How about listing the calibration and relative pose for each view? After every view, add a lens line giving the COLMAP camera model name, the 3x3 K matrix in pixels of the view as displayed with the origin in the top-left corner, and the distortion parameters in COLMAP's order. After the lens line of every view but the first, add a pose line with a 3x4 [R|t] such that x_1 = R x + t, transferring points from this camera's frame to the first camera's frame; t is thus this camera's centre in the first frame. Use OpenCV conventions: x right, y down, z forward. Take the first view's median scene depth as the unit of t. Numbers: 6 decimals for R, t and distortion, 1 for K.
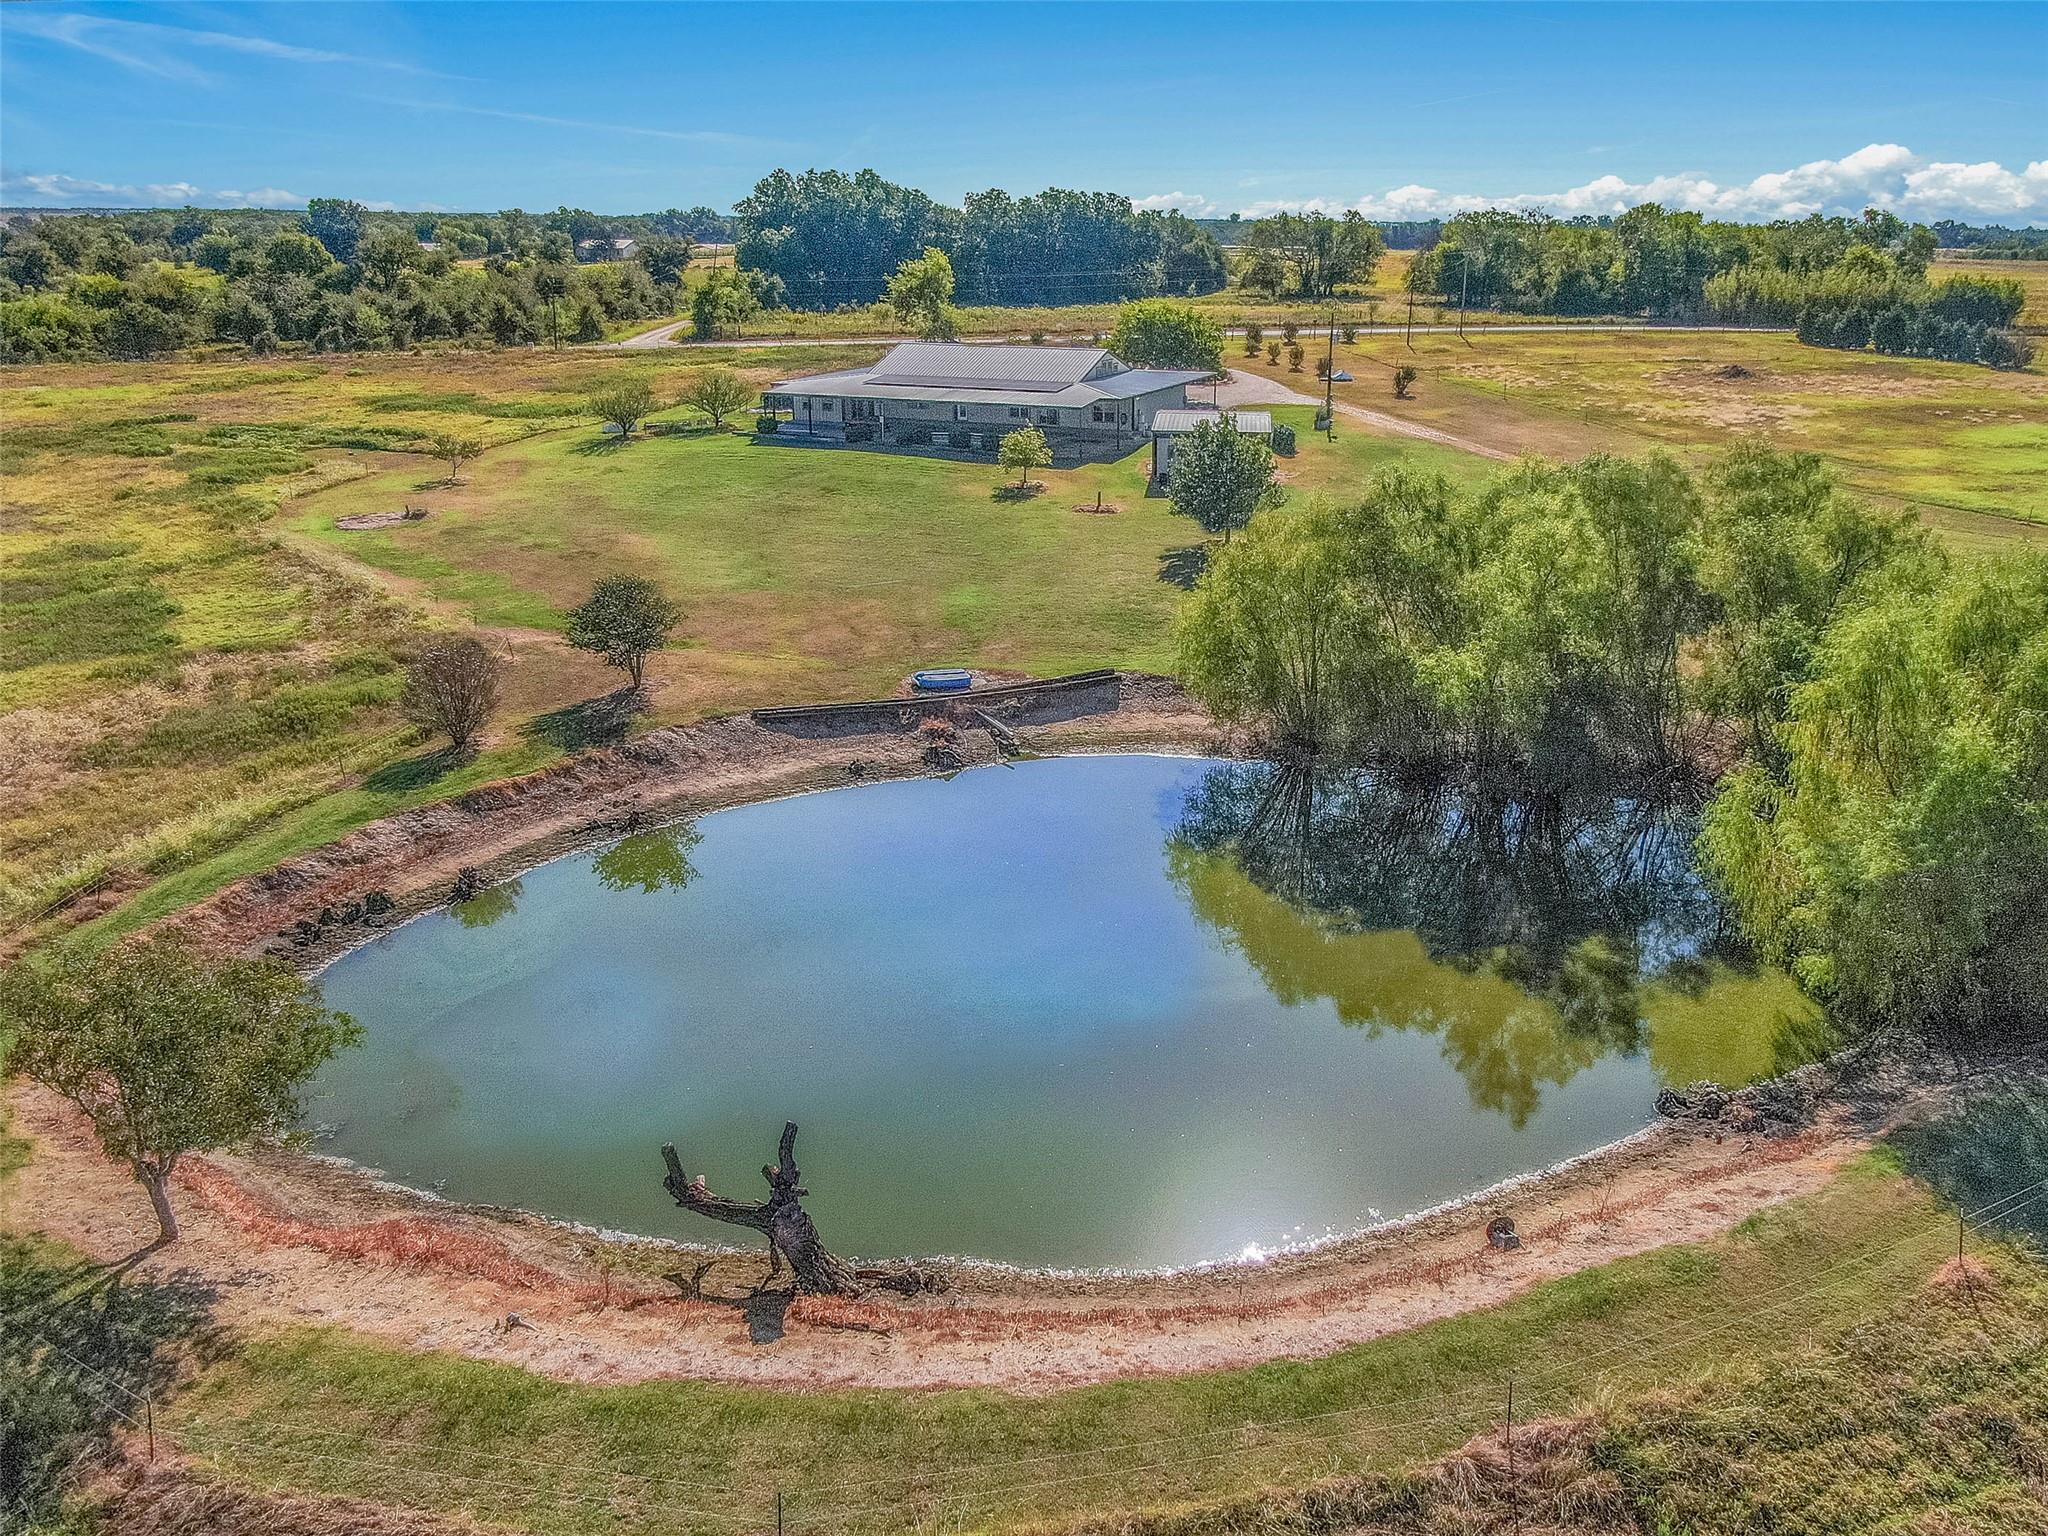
lens RADIAL K [[1524.0, 0, 985.2], [0, 1524.0, 764.3], [0, 0, 1]] dist [-0.006999, 0.002855]
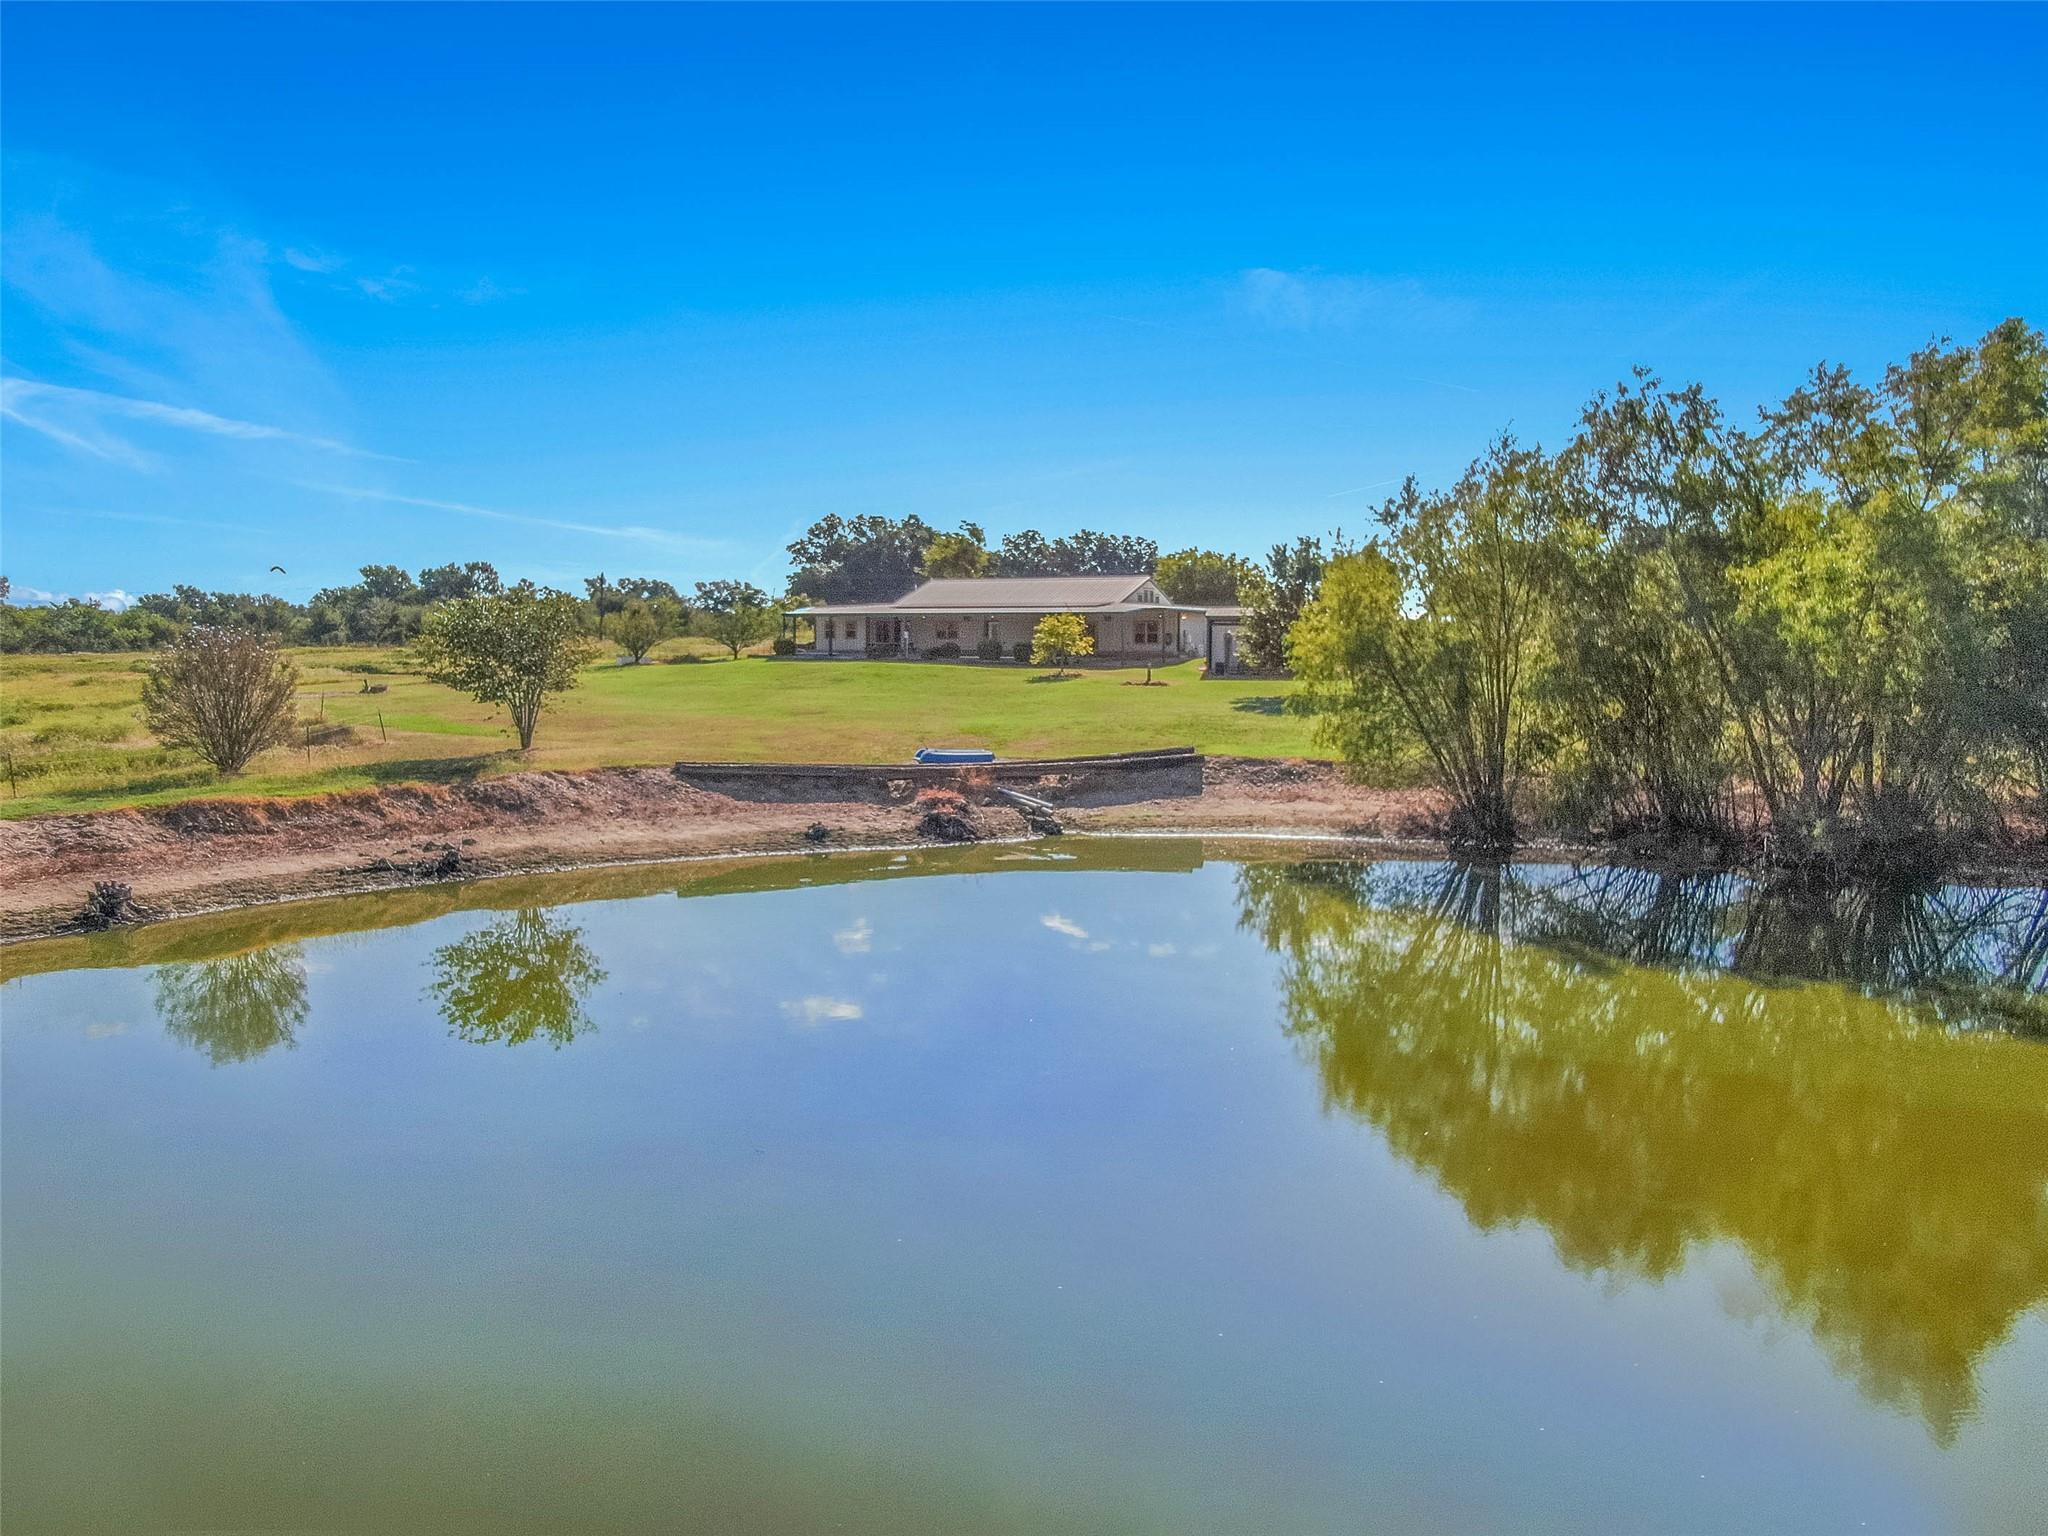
lens RADIAL K [[1524.0, 0, 985.2], [0, 1524.0, 764.3], [0, 0, 1]] dist [-0.006999, 0.002855]
pose [[0.999295, 0.032574, -0.018693, 0.000583], [-0.035615, 0.979877, -0.196399, 0.097652], [0.011920, 0.196926, 0.980346, 0.333642]]
